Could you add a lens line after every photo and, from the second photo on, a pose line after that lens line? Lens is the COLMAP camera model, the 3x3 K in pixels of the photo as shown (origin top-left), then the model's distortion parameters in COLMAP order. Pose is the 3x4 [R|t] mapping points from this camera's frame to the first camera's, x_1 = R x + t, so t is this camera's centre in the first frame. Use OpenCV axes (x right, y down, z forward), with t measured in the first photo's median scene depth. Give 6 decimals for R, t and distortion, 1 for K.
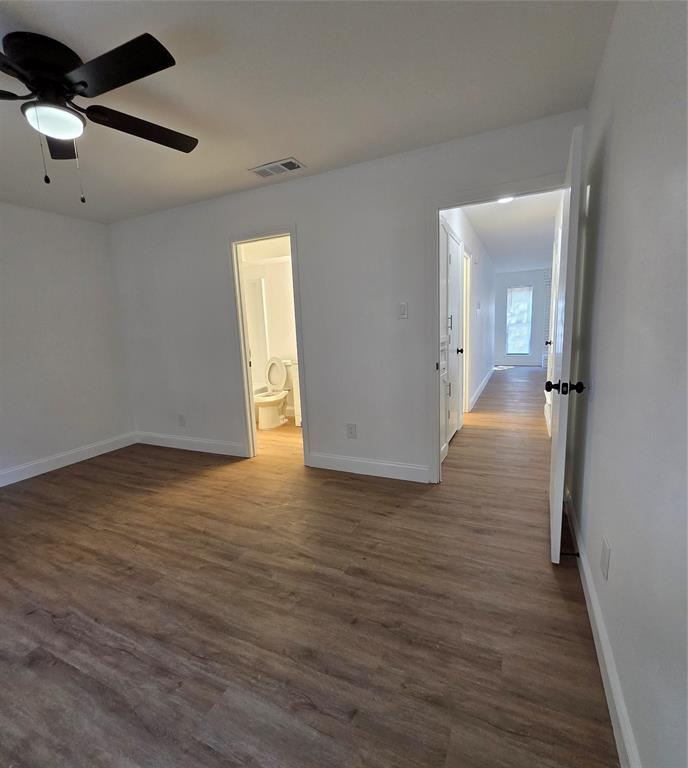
lens RADIAL K [[374.9, 0, 338.3], [0, 374.9, 386.3], [0, 0, 1]] dist [0.004329, -0.000770]
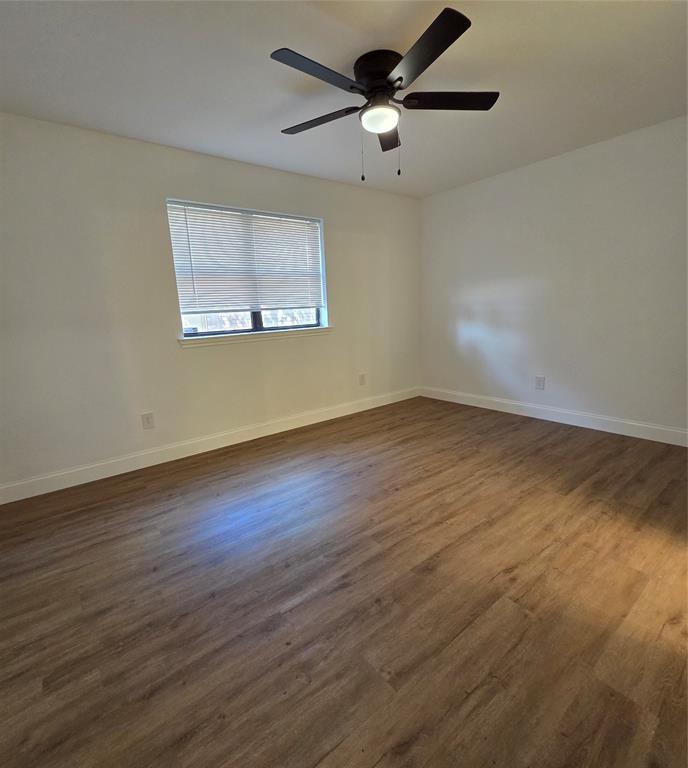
lens RADIAL K [[371.4, 0, 346.3], [0, 371.4, 406.3], [0, 0, 1]] dist [0.000906, -0.000832]
pose [[-0.421891, 0.289404, -0.859217, 0.421450], [-0.082868, 0.931411, 0.354411, -0.160325], [0.902852, 0.220724, -0.368971, 1.107701]]
